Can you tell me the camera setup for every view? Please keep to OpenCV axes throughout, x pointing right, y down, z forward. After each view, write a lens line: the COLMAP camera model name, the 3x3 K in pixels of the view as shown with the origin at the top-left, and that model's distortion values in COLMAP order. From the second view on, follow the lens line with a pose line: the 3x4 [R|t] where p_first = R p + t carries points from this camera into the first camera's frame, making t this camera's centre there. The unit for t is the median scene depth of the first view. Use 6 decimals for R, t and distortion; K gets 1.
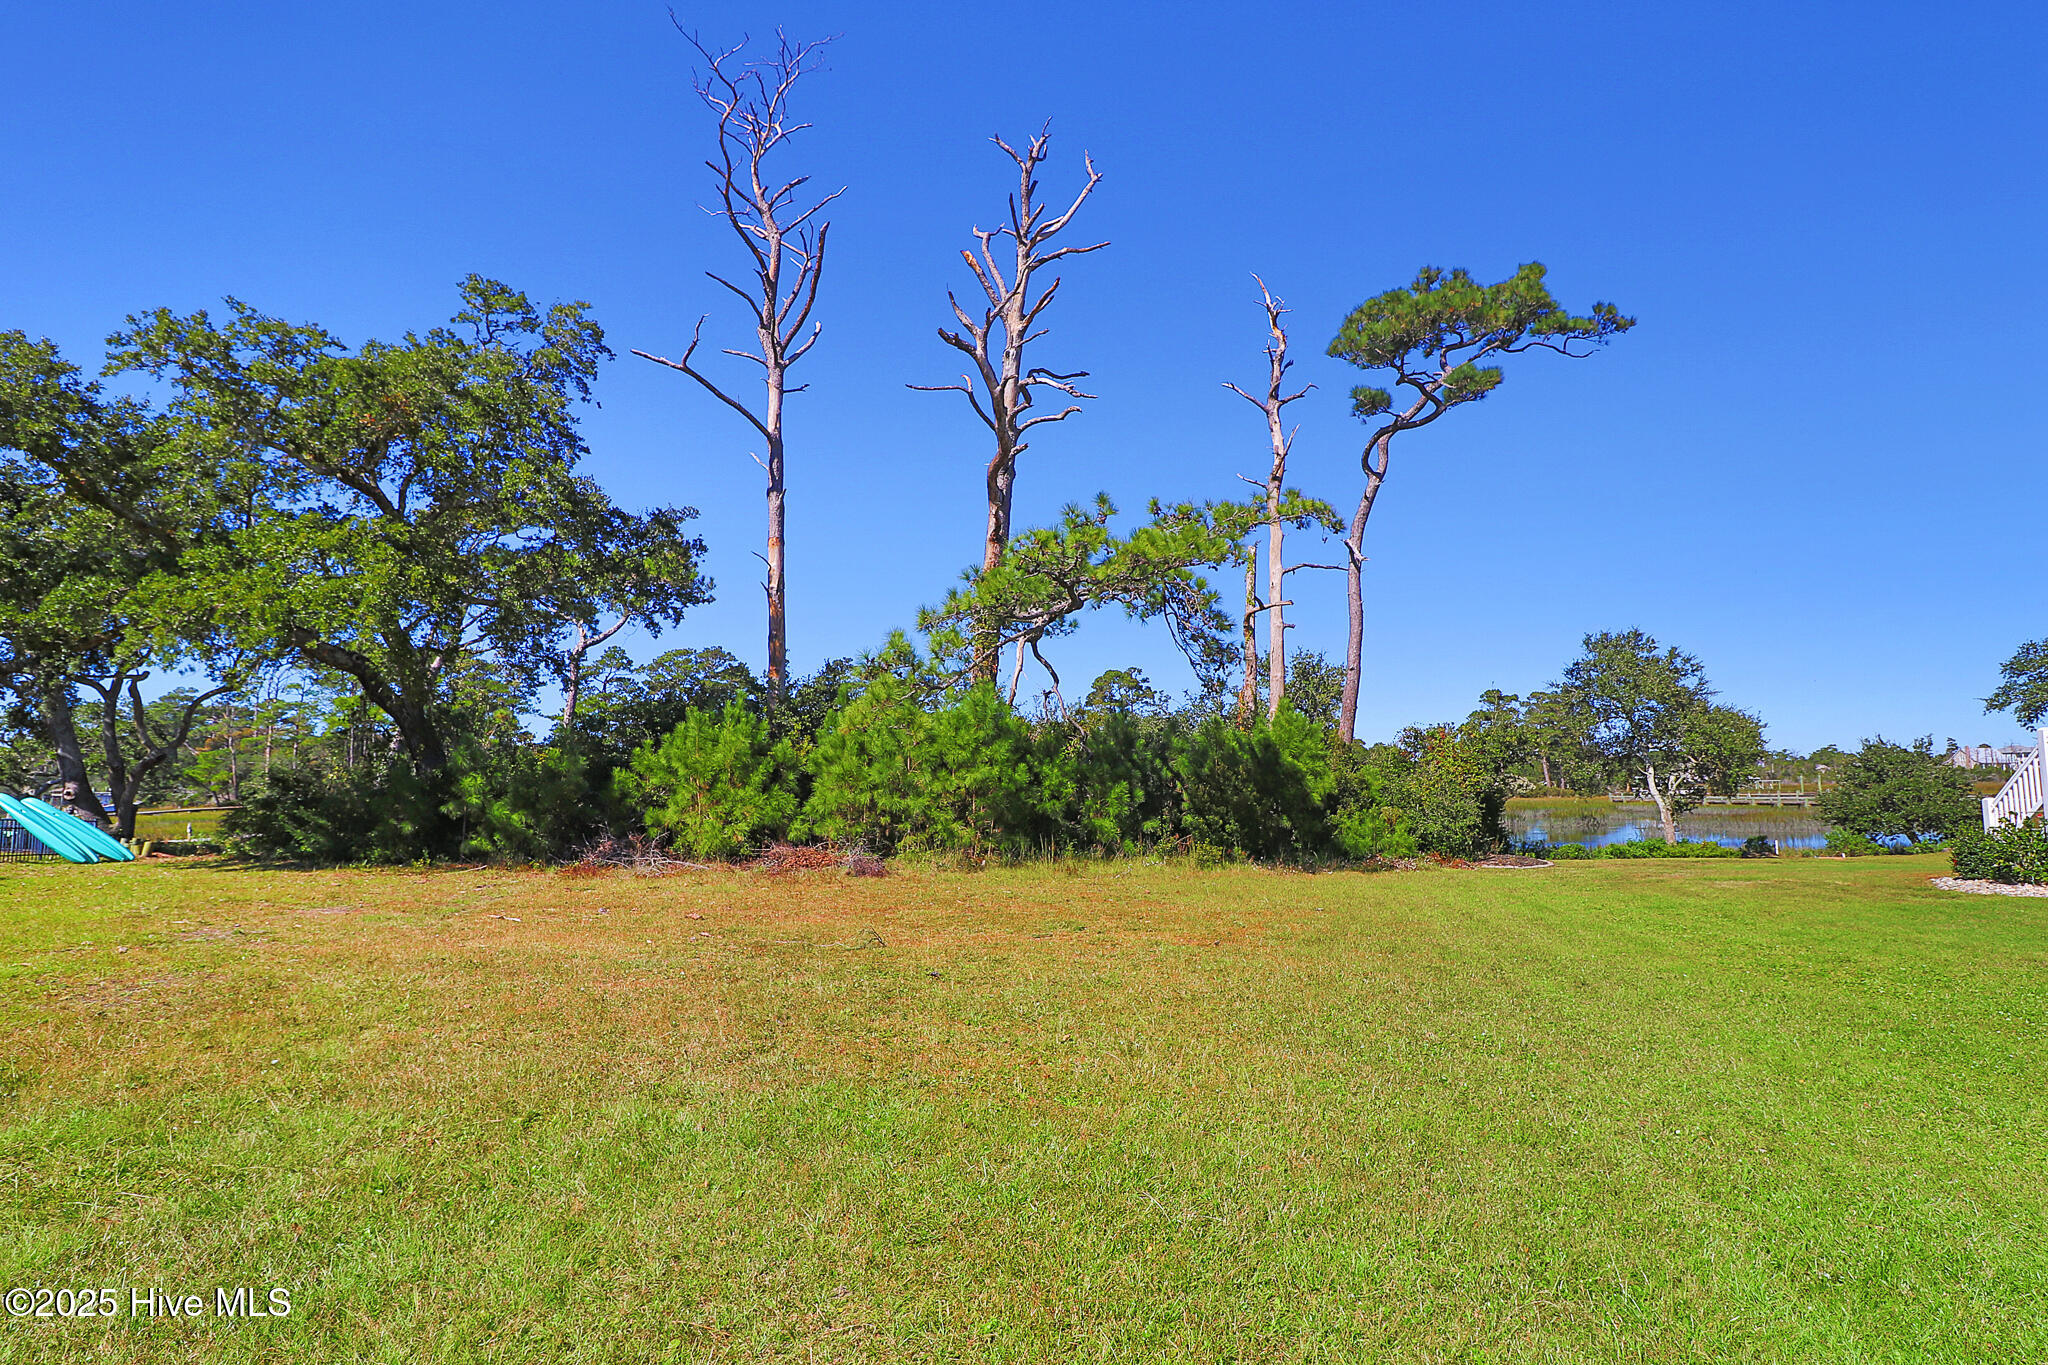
lens RADIAL K [[998.0, 0, 1082.0], [0, 998.0, 682.7], [0, 0, 1]] dist [-0.021357, -0.000151]
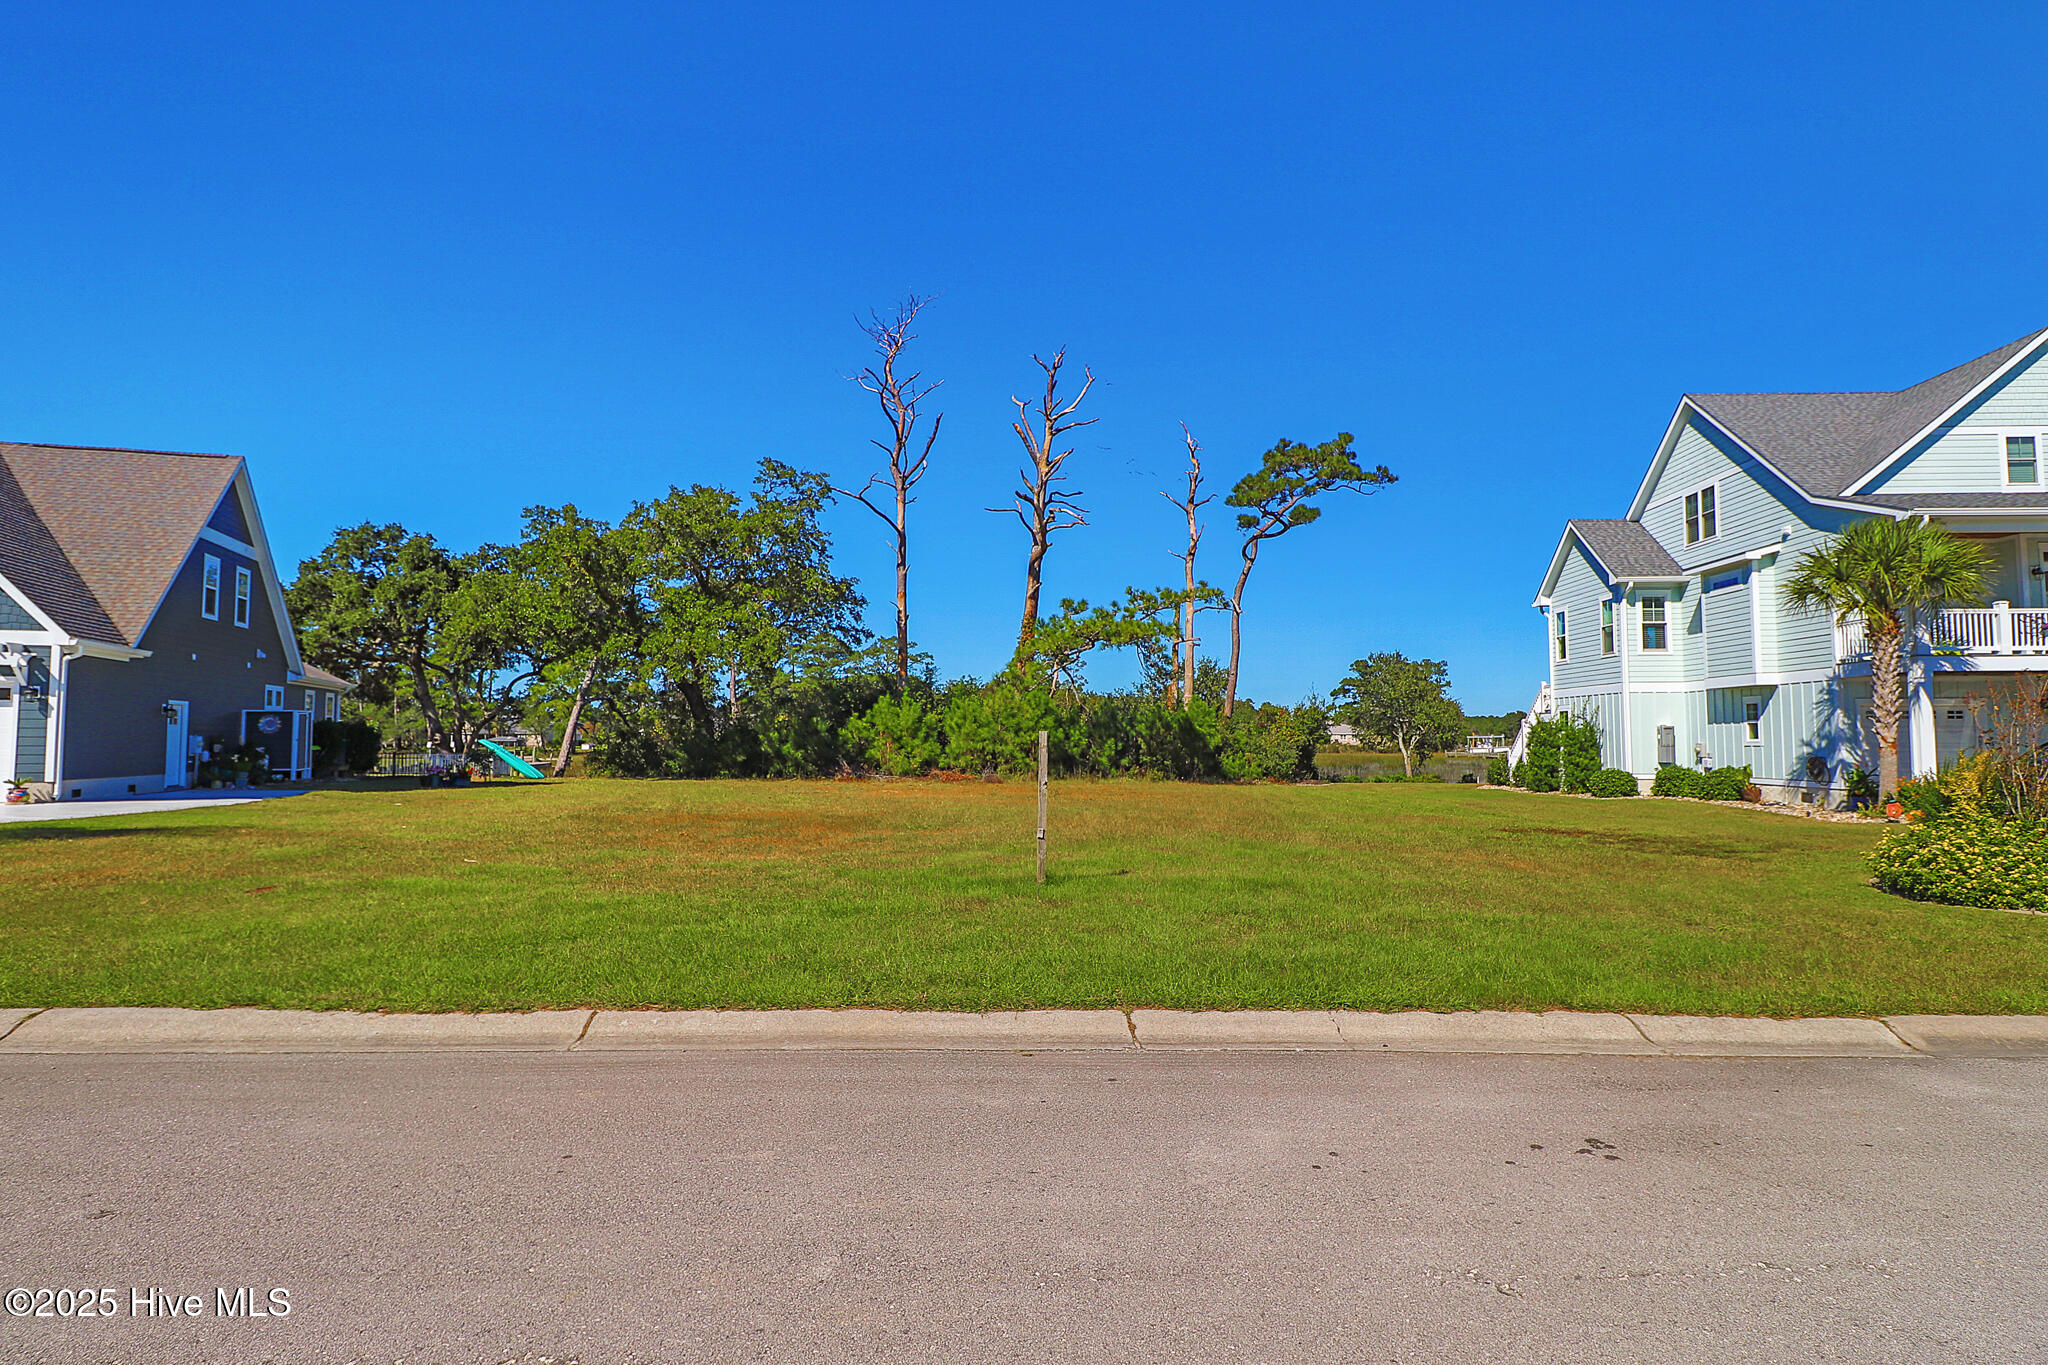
lens RADIAL K [[998.0, 0, 1082.0], [0, 998.0, 682.7], [0, 0, 1]] dist [-0.021357, -0.000151]
pose [[0.994389, 0.015844, 0.104590, -0.208386], [-0.020598, 0.998796, 0.044528, -0.086990], [-0.103758, -0.046432, 0.993518, -0.849985]]
